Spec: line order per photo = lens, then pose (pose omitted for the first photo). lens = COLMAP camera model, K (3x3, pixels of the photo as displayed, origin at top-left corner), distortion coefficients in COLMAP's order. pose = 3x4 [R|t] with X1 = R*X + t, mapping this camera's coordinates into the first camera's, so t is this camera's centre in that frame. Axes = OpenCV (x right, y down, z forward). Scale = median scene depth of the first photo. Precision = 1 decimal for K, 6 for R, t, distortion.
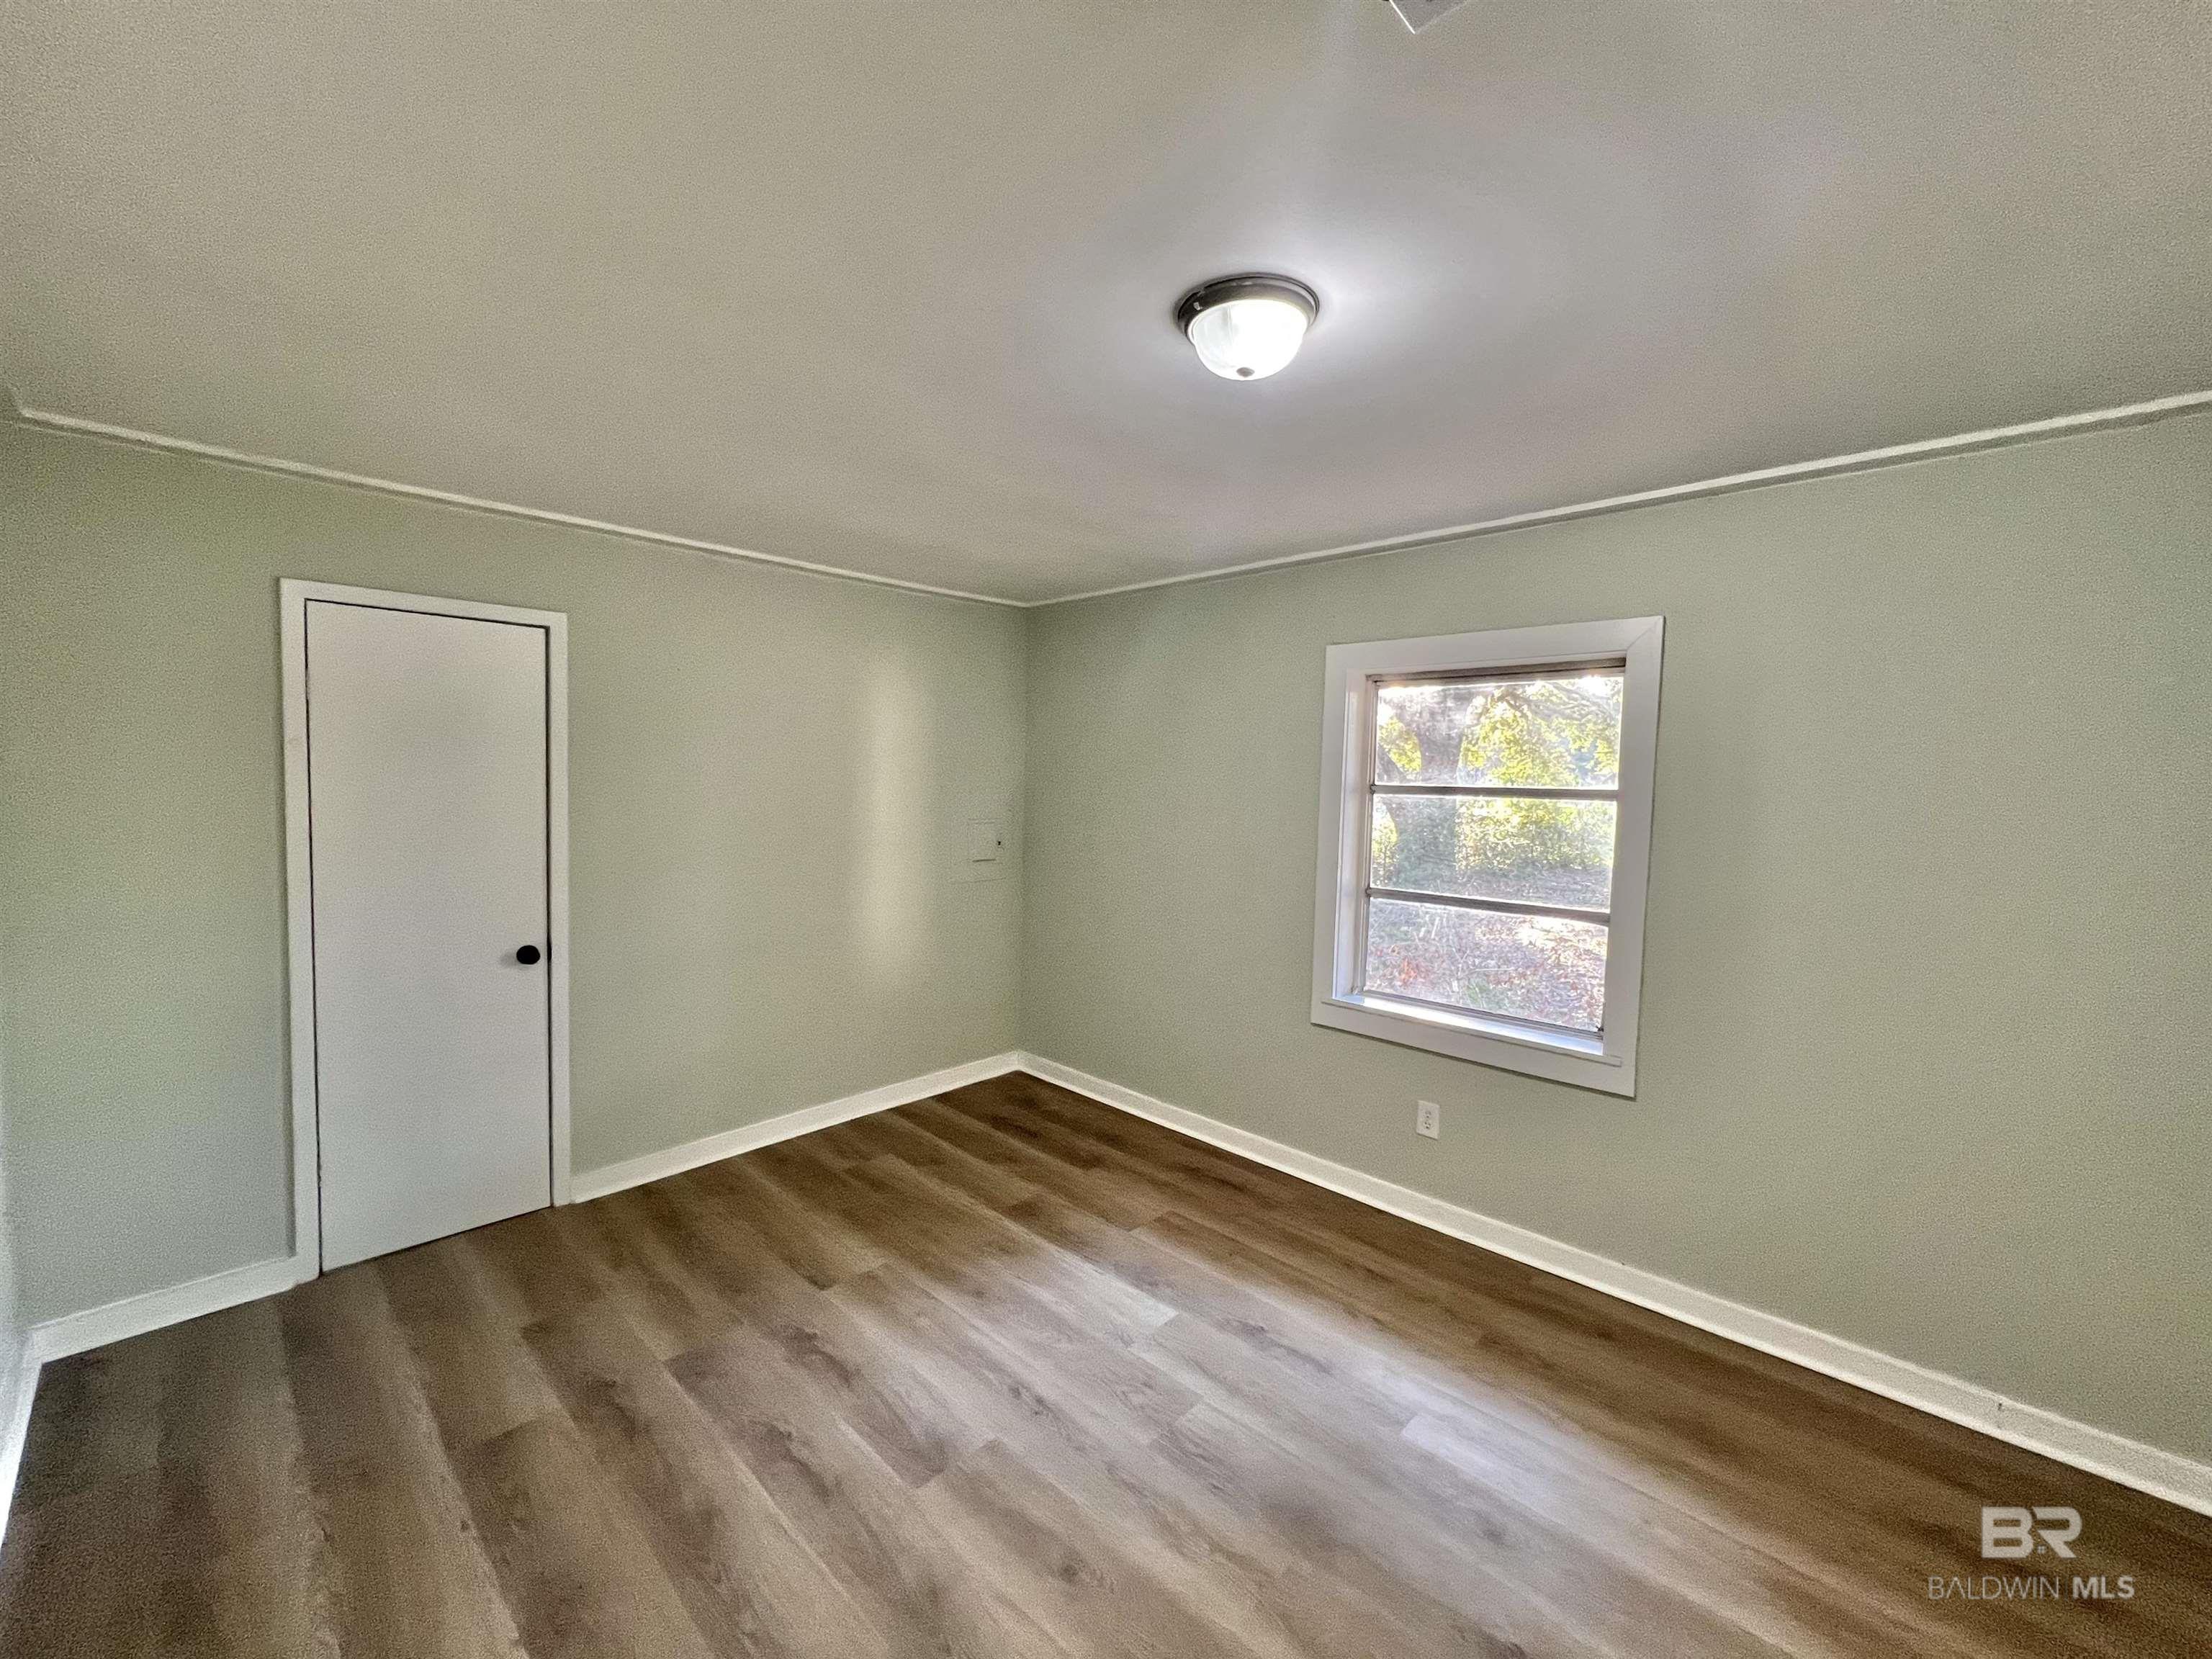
lens RADIAL K [[889.4, 0, 1097.8], [0, 889.4, 830.3], [0, 0, 1]] dist [-0.002364, 0.001703]
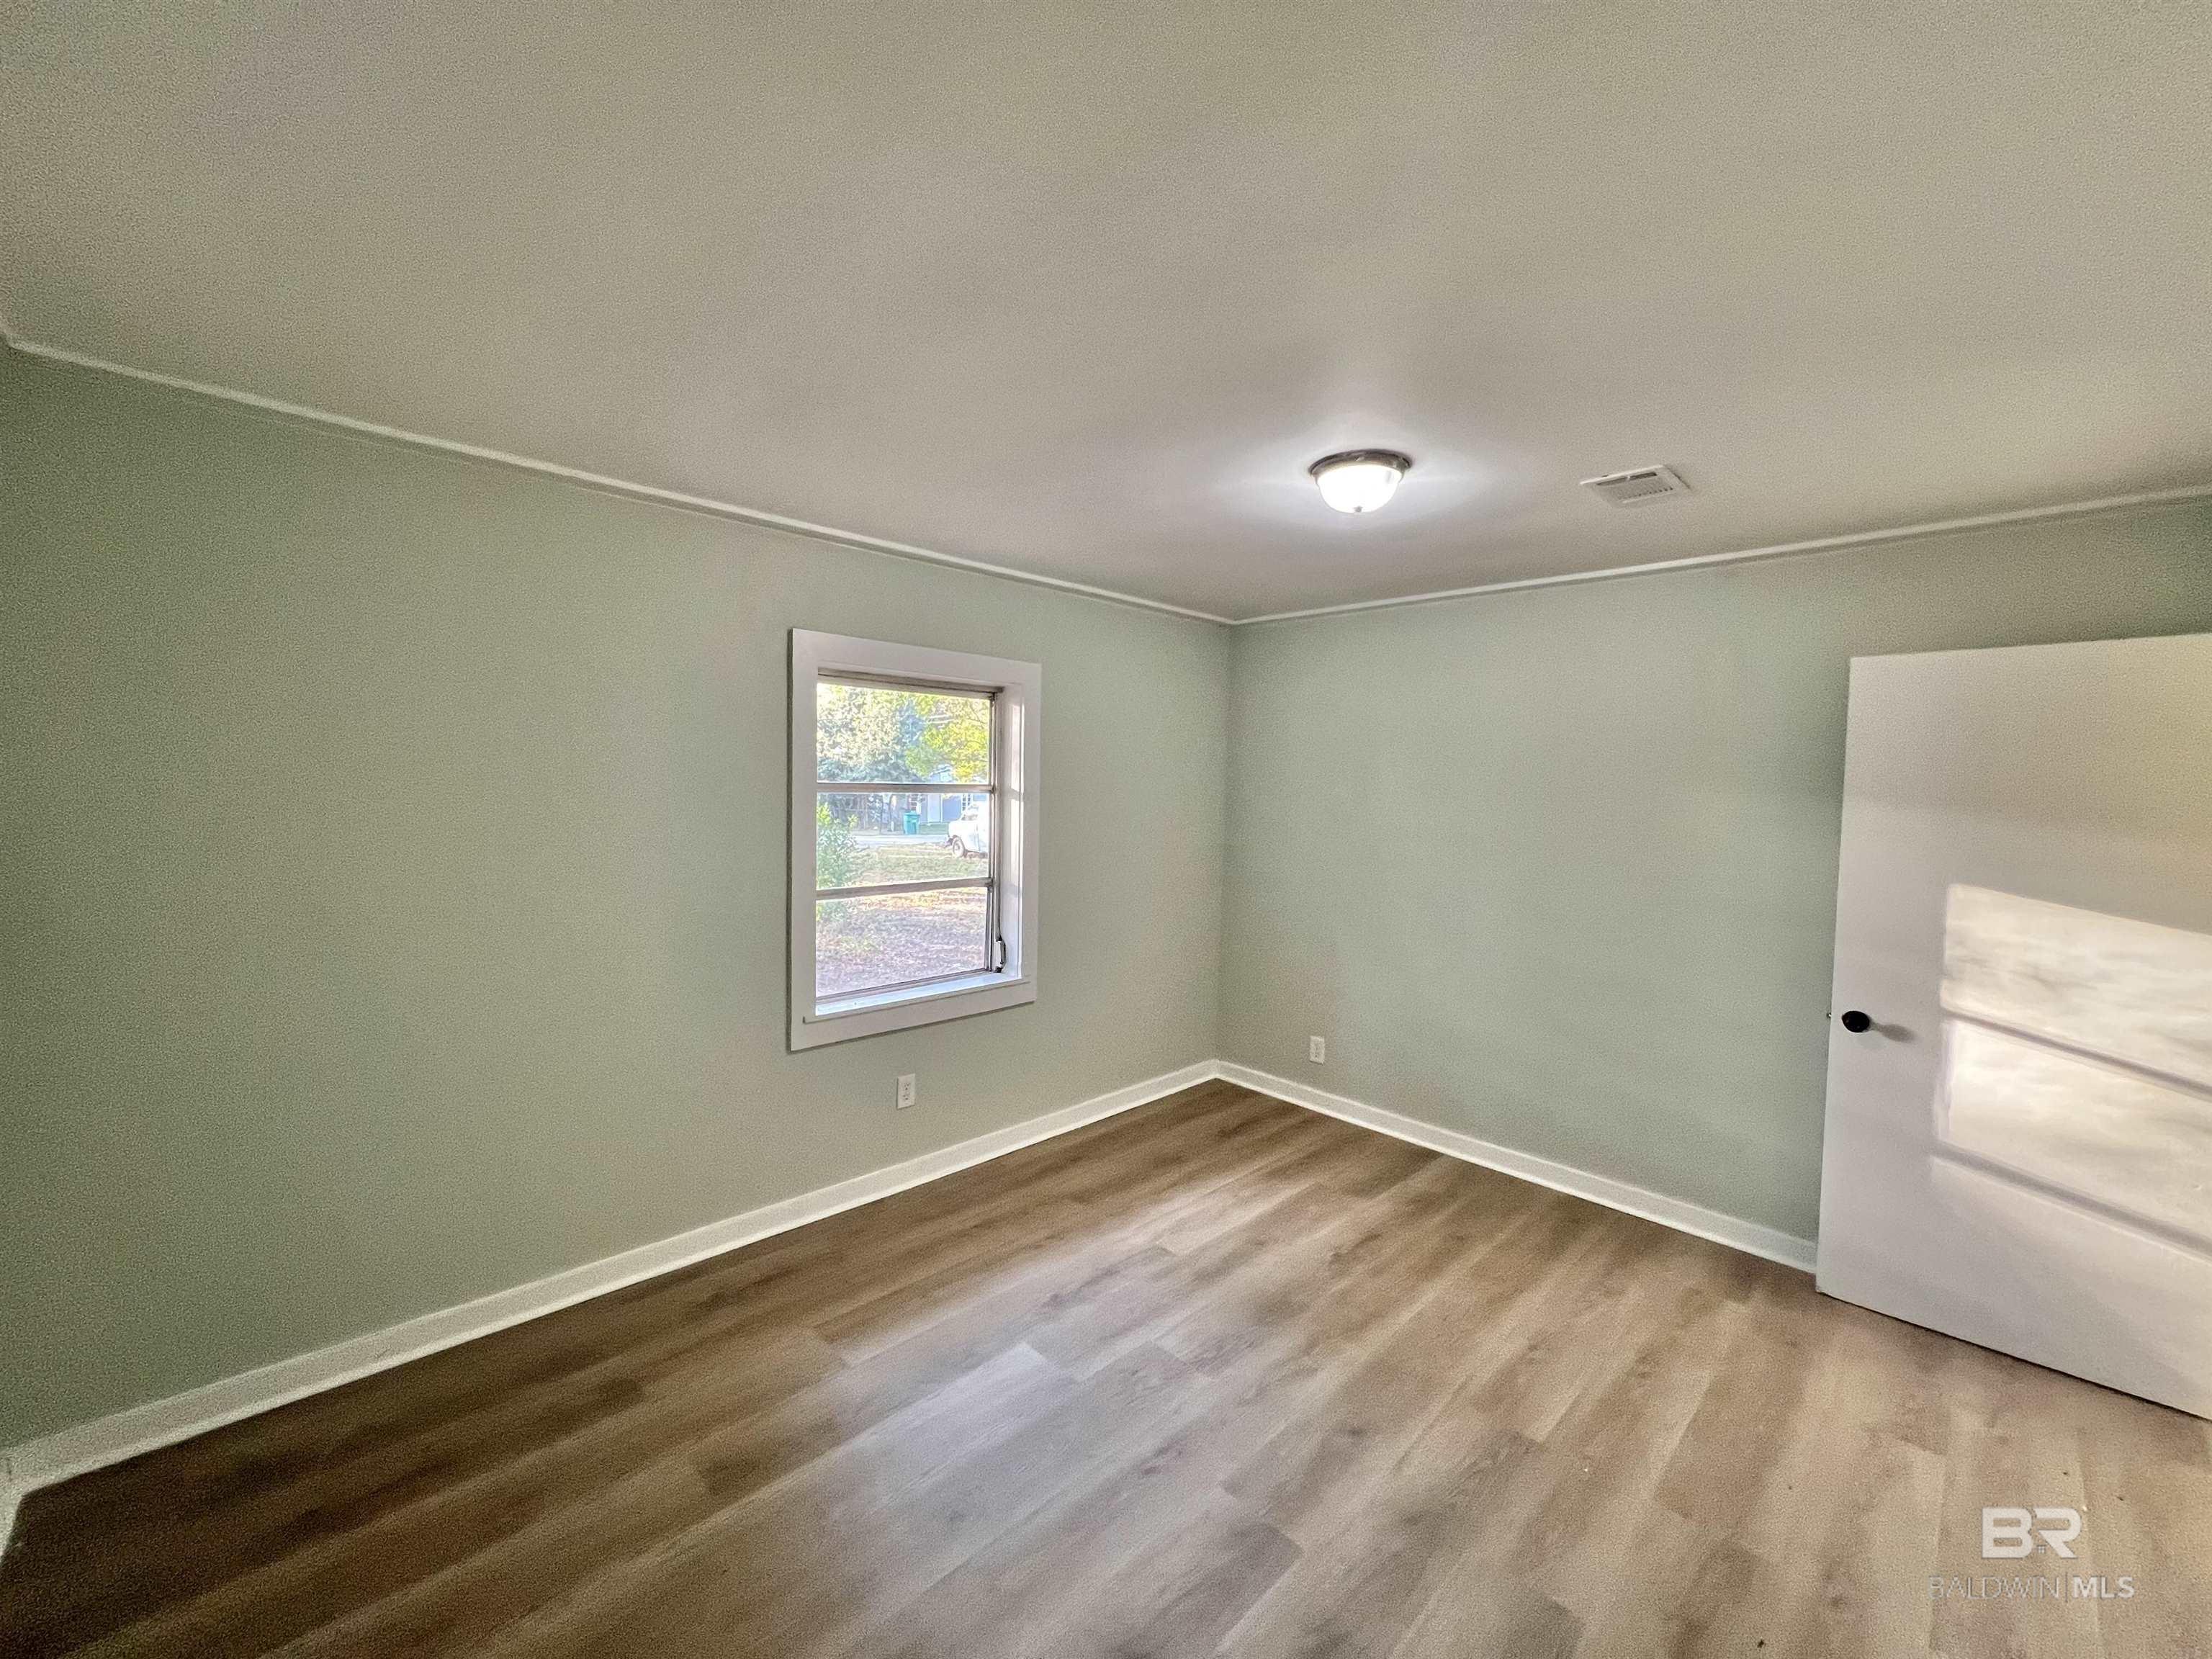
lens RADIAL K [[889.3, 0, 1106.2], [0, 889.3, 825.9], [0, 0, 1]] dist [-0.001876, 0.001042]
pose [[0.021479, -0.066245, 0.997572, -0.782771], [0.043370, 0.996925, 0.065268, -0.064907], [-0.998828, 0.041863, 0.024286, 0.824034]]
